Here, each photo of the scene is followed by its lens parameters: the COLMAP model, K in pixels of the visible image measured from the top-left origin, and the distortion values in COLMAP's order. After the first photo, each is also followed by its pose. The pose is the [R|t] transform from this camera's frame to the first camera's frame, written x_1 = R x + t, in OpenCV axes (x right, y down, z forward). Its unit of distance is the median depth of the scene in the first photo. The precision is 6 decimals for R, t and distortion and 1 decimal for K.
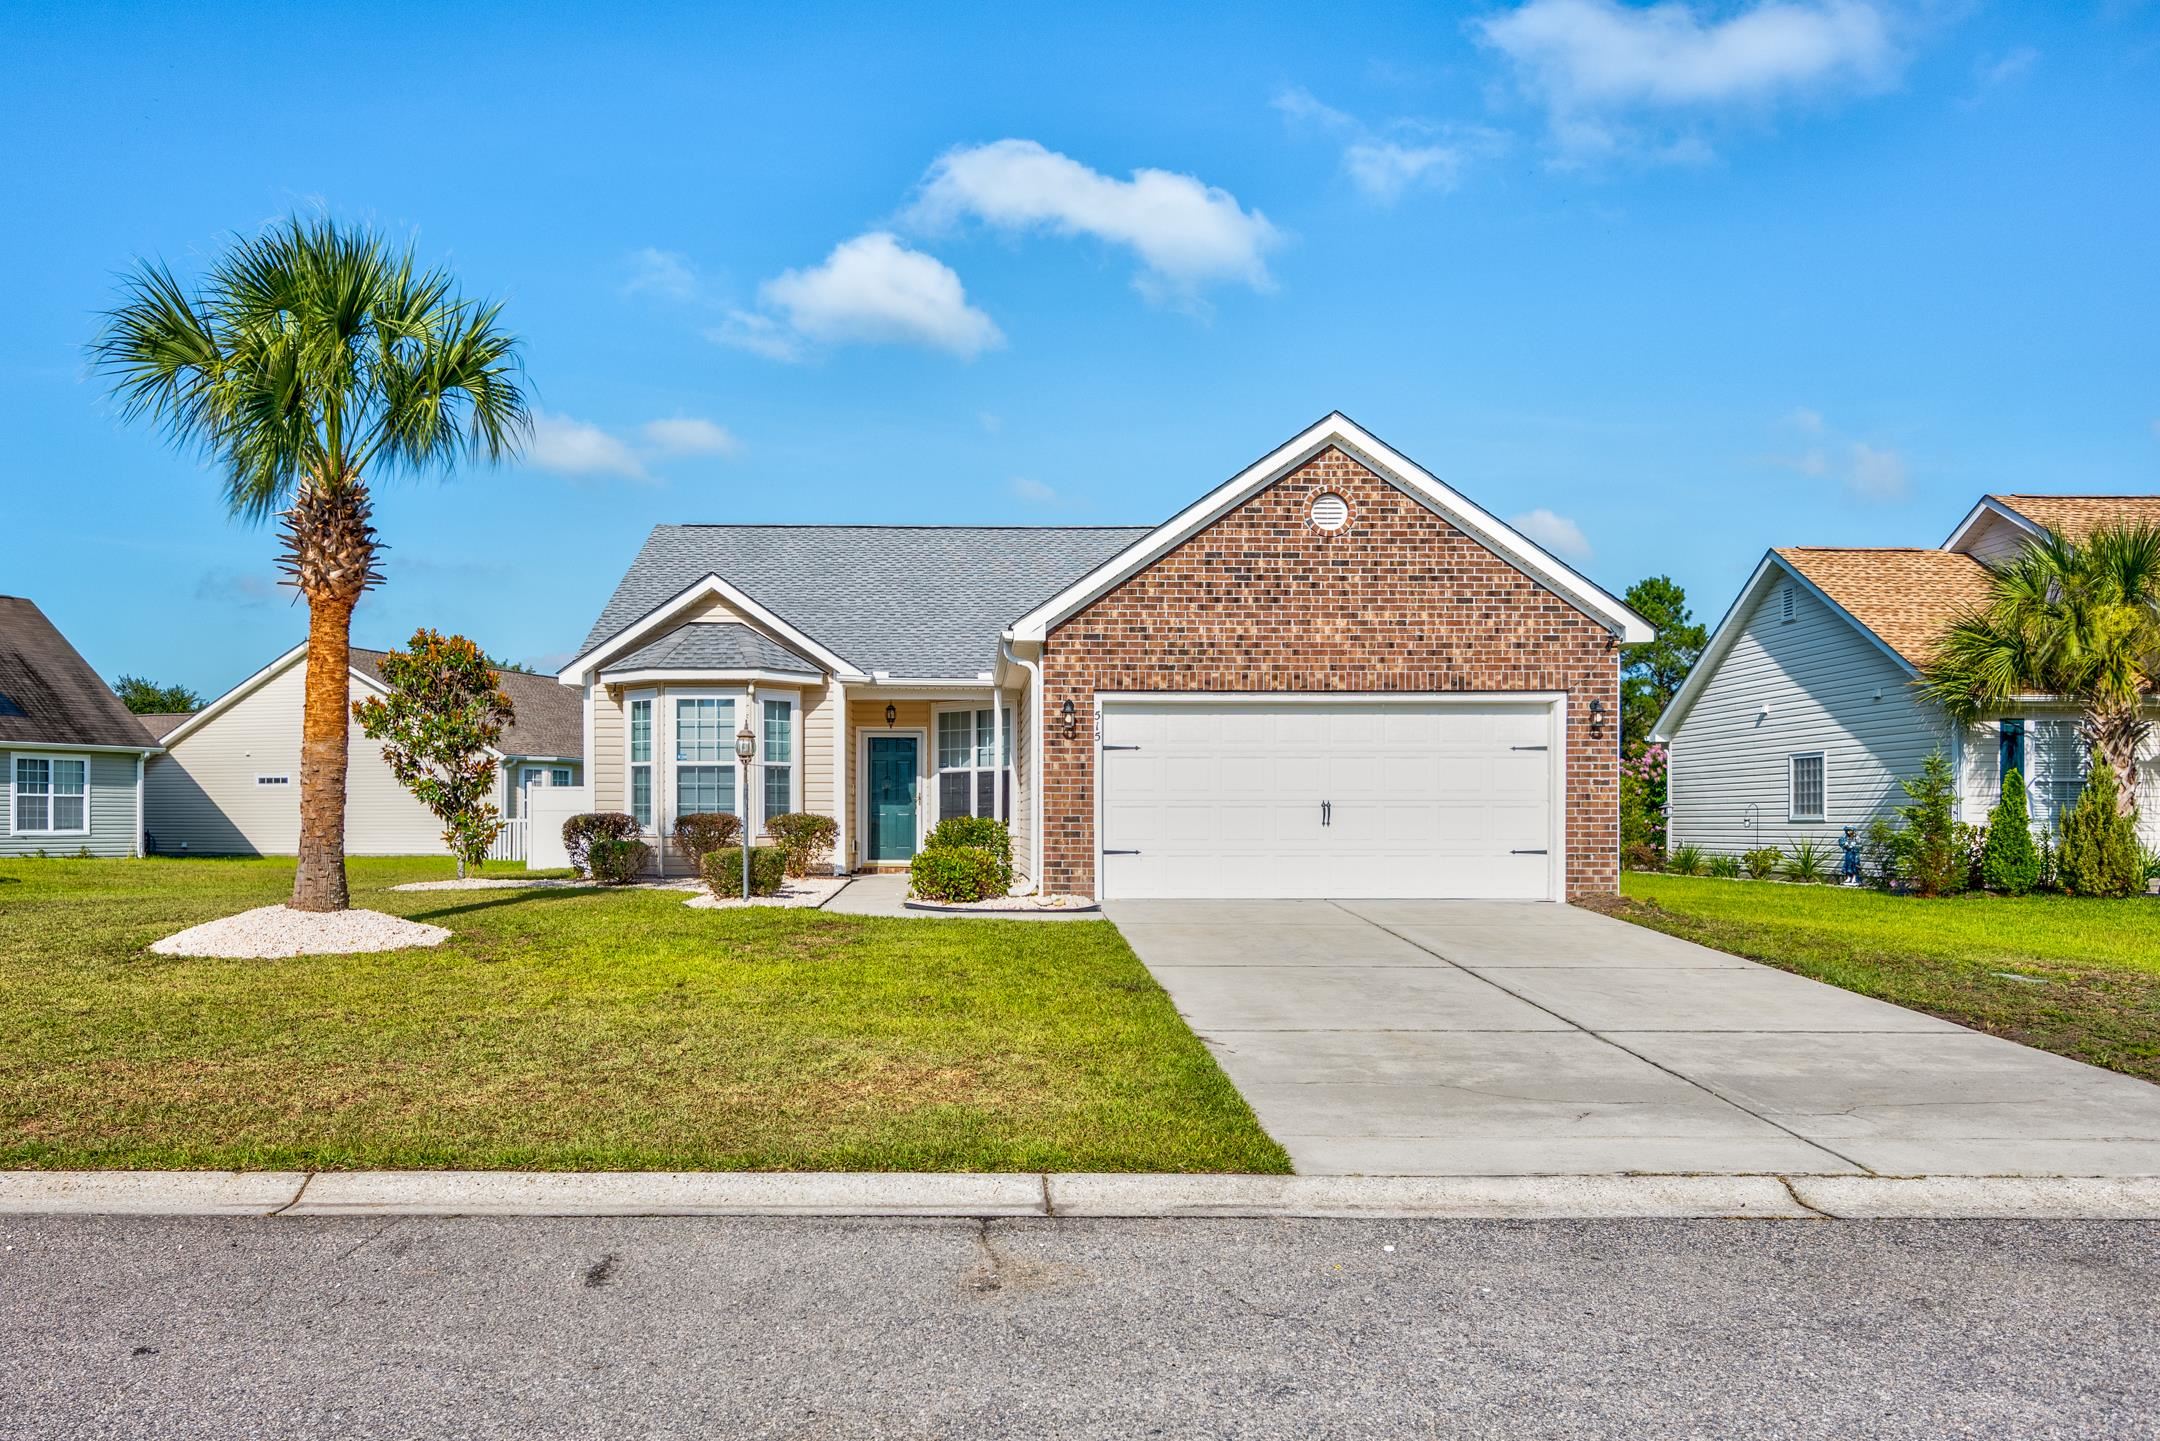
lens RADIAL K [[1477.4, 0, 1079.8], [0, 1477.4, 719.3], [0, 0, 1]] dist [0.001308, -0.001046]
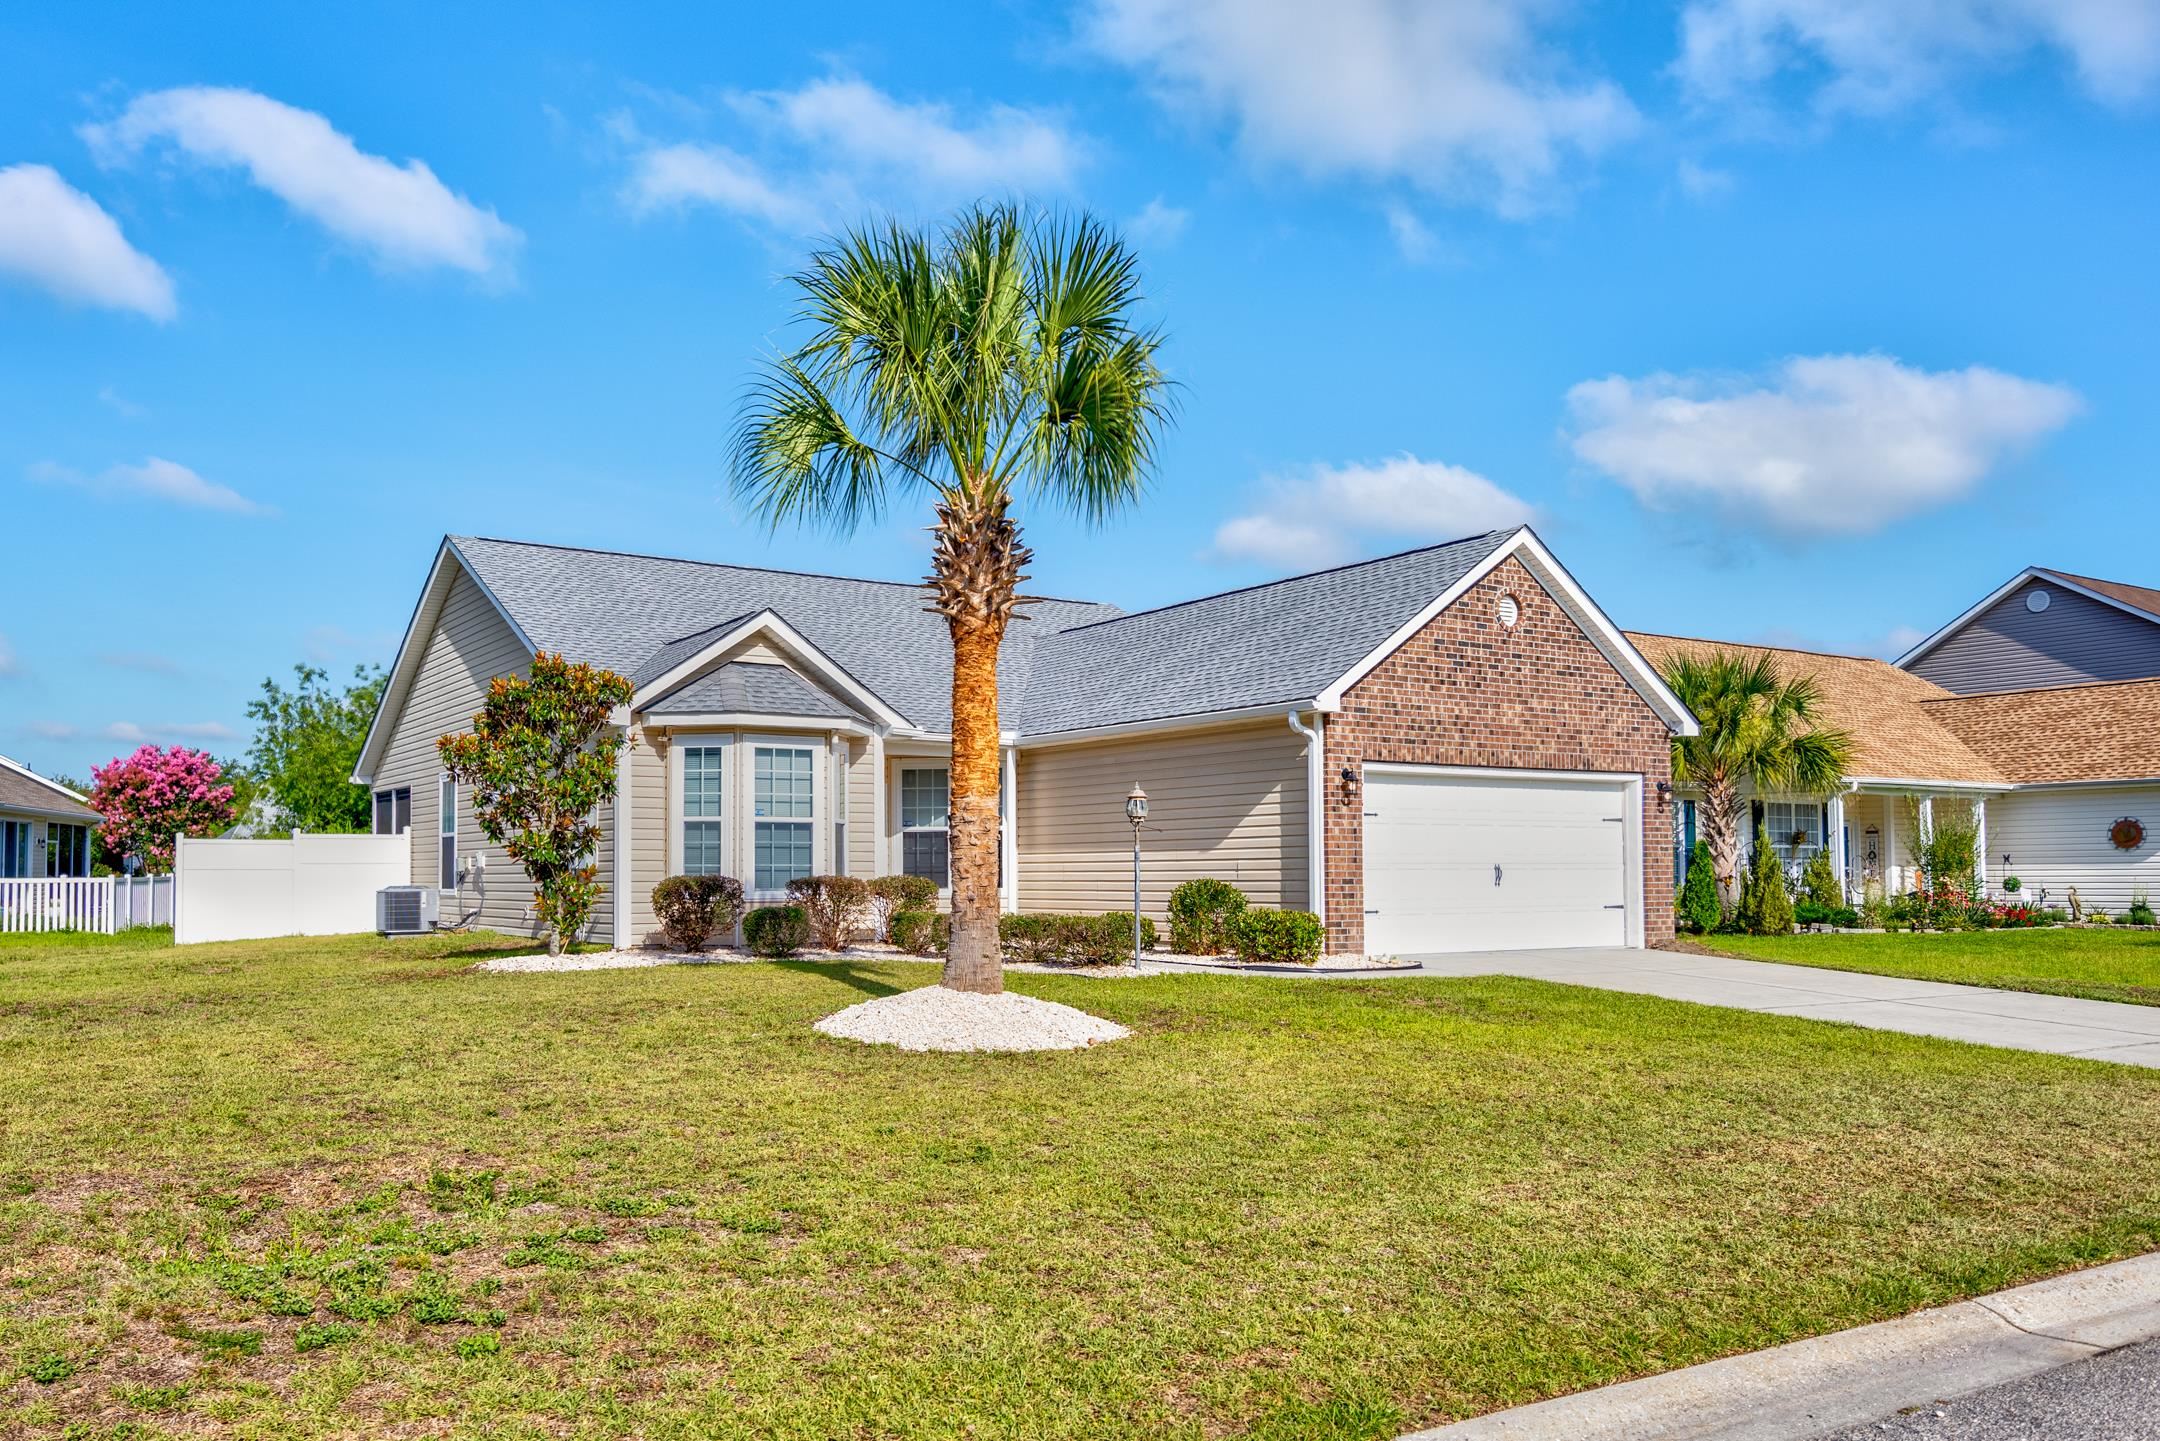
lens RADIAL K [[1480.0, 0, 1079.3], [0, 1480.0, 724.4], [0, 0, 1]] dist [0.012860, 0.003122]
pose [[0.879456, 0.045023, 0.473846, -0.662542], [-0.029248, 0.998747, -0.040612, 0.003840], [-0.475081, 0.021858, 0.879671, 0.150182]]
